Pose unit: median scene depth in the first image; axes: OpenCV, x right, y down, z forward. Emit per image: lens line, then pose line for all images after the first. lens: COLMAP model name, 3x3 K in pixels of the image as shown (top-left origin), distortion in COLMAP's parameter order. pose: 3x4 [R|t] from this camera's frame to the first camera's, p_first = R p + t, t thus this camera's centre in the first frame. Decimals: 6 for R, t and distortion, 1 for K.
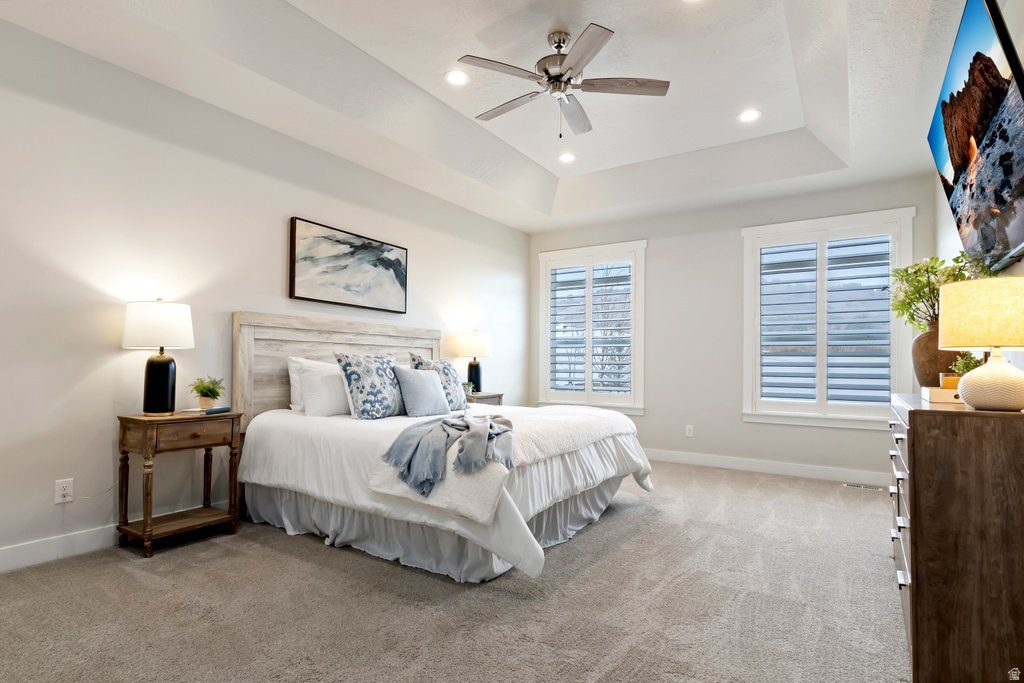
lens RADIAL K [[549.8, 0, 515.1], [0, 549.8, 359.3], [0, 0, 1]] dist [0.034846, -0.000029]
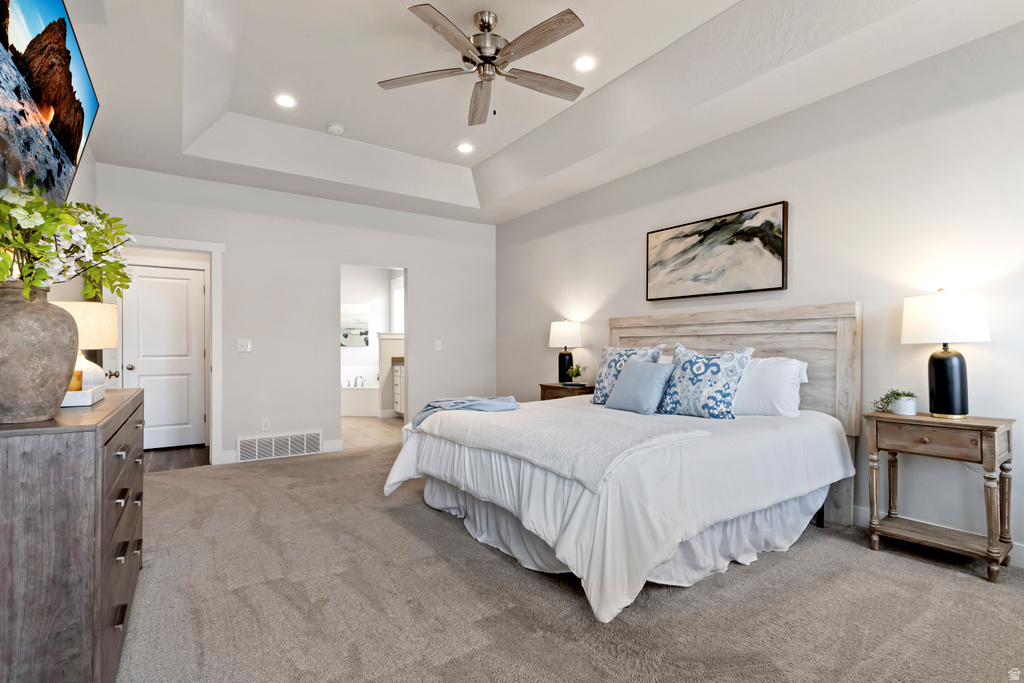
lens RADIAL K [[493.5, 0, 499.9], [0, 493.5, 345.3], [0, 0, 1]] dist [-0.000214, 0.000334]
pose [[-0.408096, -0.030240, -0.912438, 0.609240], [-0.005322, 0.999513, -0.030746, 0.016653], [0.912923, -0.007691, -0.408058, 1.003913]]
